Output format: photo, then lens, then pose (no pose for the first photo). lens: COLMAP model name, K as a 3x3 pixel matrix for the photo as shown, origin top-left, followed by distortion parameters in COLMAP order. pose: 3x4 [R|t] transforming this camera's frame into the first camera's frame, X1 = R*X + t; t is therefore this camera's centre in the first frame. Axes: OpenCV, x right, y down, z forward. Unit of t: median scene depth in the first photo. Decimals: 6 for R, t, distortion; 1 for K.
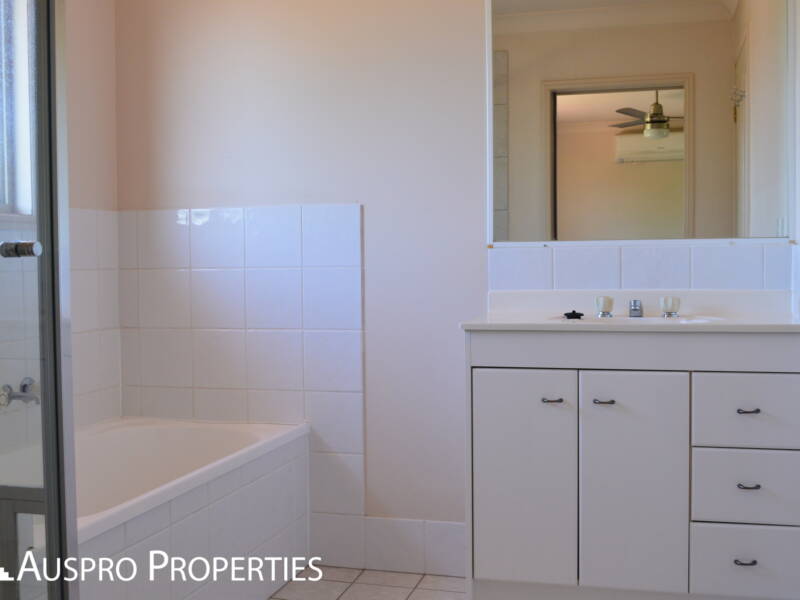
lens RADIAL K [[925.0, 0, 400.0], [0, 925.0, 300.0], [0, 0, 1]] dist [0.009901, -0.016383]
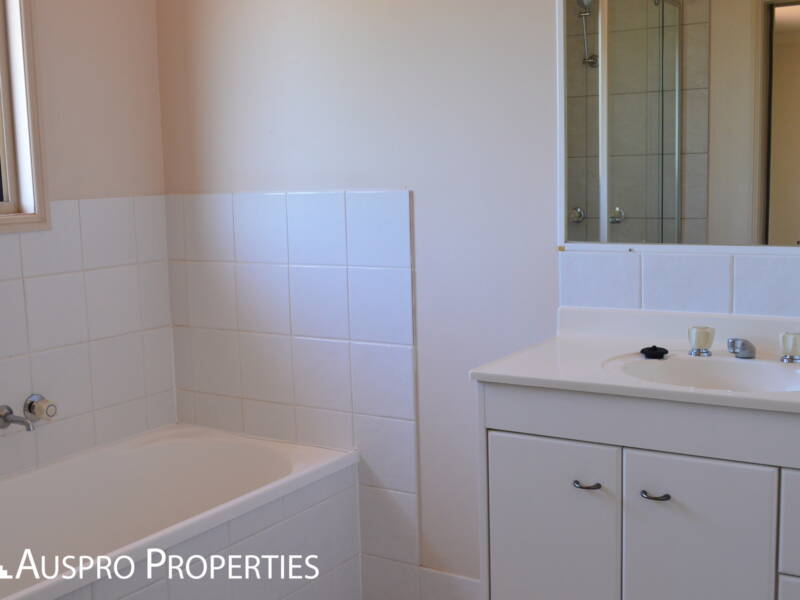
lens RADIAL K [[946.1, 0, 400.0], [0, 946.1, 300.0], [0, 0, 1]] dist [-0.013528, -0.004515]
pose [[0.959128, 0.020870, -0.282202, 0.182773], [0.004063, 0.996158, 0.087481, -0.080854], [0.282943, -0.085052, 0.955358, 0.207749]]
